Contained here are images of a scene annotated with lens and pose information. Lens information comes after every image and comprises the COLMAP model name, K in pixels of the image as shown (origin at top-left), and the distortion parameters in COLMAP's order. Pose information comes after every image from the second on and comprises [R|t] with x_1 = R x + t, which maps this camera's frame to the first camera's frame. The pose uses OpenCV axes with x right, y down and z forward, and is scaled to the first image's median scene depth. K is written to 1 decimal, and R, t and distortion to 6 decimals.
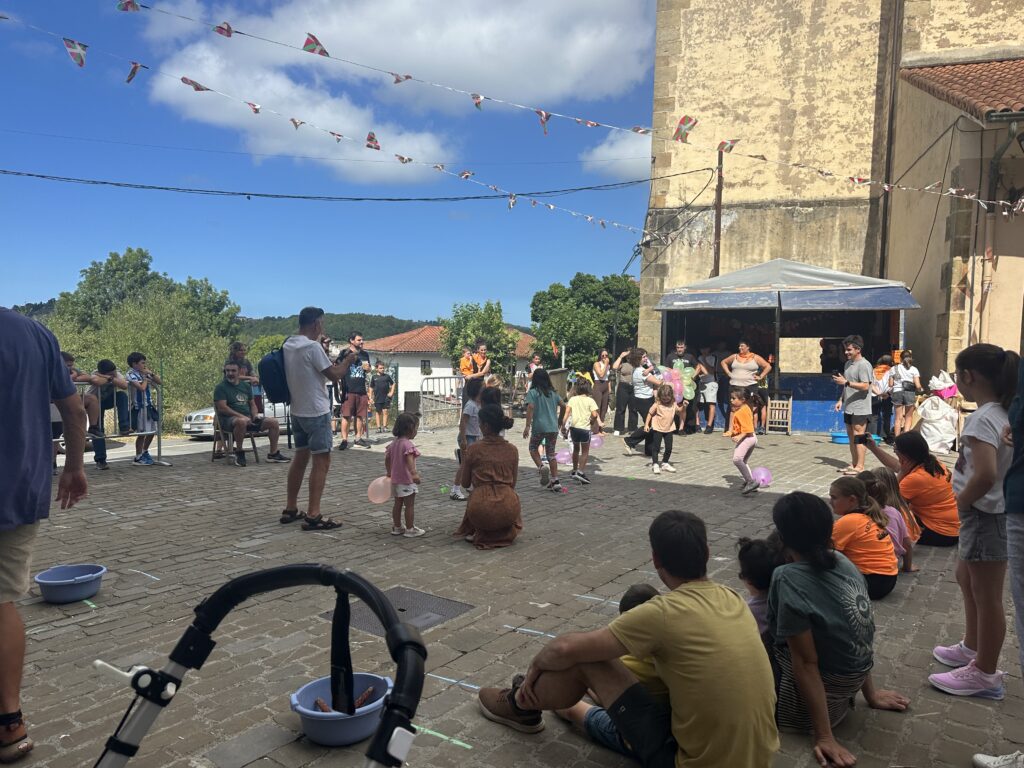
lens RADIAL K [[709.2, 0, 509.8], [0, 709.2, 395.9], [0, 0, 1]] dist [0.030180, -0.044123]
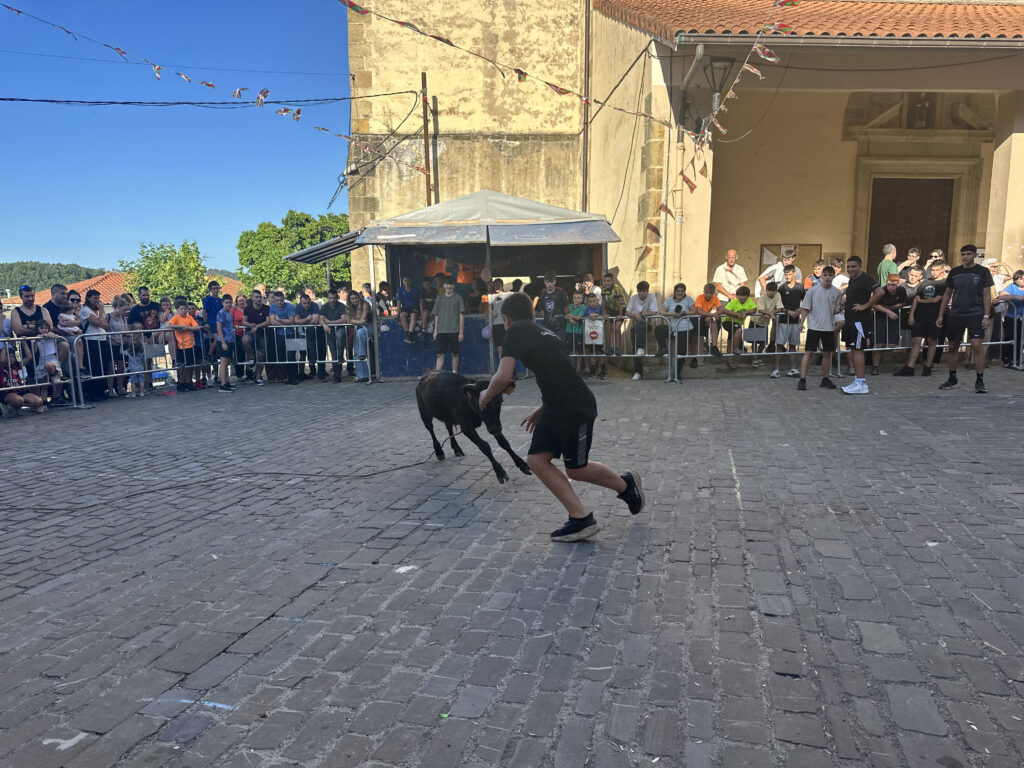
lens RADIAL K [[709.2, 0, 512.3], [0, 709.2, 408.2], [0, 0, 1]] dist [0.030180, -0.044123]
pose [[0.929699, -0.085690, 0.358215, 0.060159], [0.052099, 0.993377, 0.102413, -0.001330], [-0.364618, -0.076550, 0.928005, 0.118464]]
